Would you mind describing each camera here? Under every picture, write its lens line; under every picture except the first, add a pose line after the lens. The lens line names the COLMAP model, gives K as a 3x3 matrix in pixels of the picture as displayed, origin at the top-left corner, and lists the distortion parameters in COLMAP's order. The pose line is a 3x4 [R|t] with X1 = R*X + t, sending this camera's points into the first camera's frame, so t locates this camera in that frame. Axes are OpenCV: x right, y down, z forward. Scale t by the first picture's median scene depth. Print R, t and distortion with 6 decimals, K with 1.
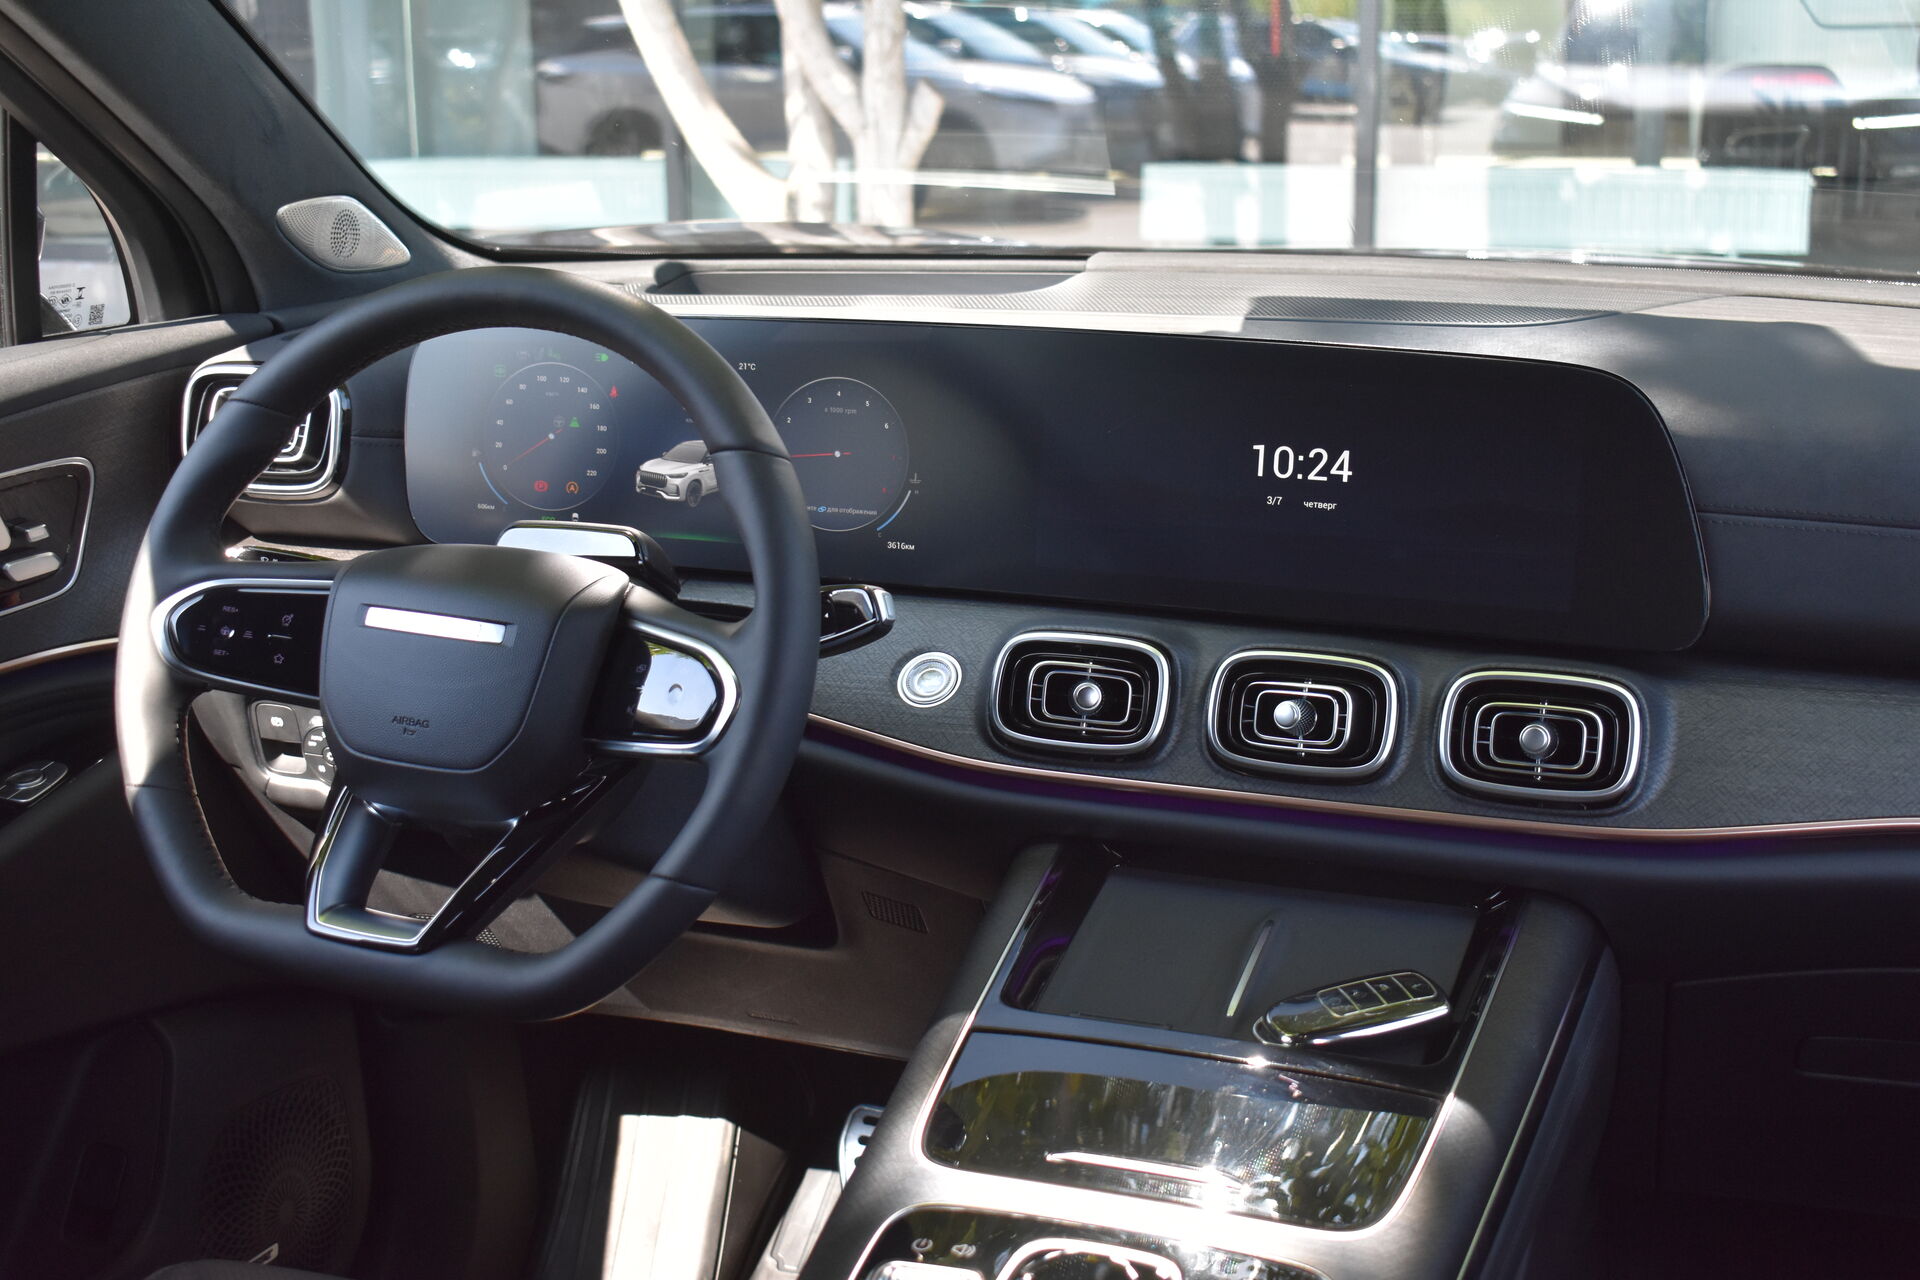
lens RADIAL K [[2353.1, 0, 960.0], [0, 2353.1, 640.0], [0, 0, 1]] dist [-0.007171, -0.002444]
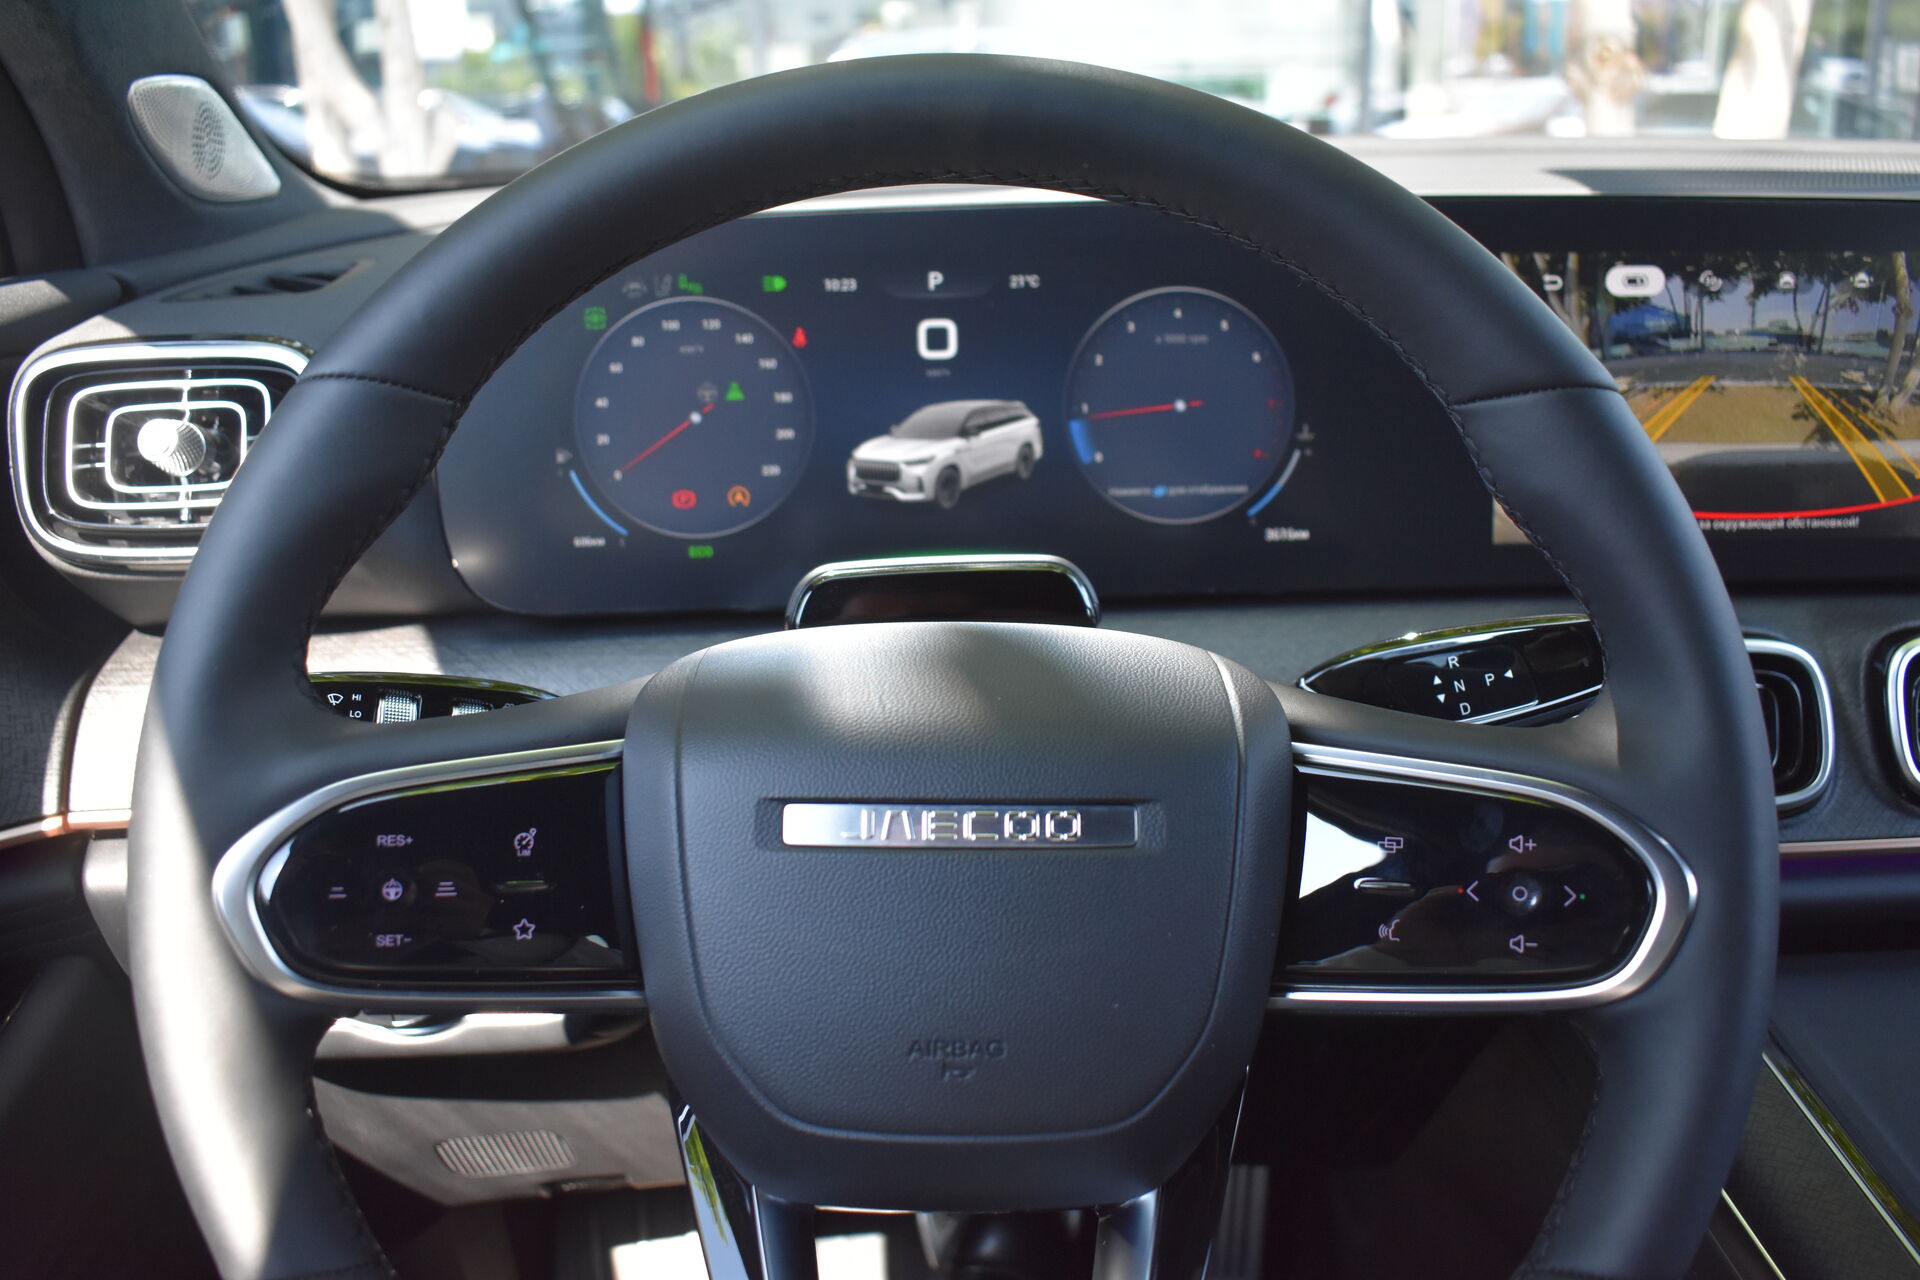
lens RADIAL K [[1621.3, 0, 960.0], [0, 1621.3, 640.0], [0, 0, 1]] dist [-0.077502, 0.001668]
pose [[0.928688, -0.129301, 0.347591, -0.267545], [0.110541, 0.991160, 0.073360, -0.052669], [-0.354004, -0.029706, 0.934772, 0.582263]]
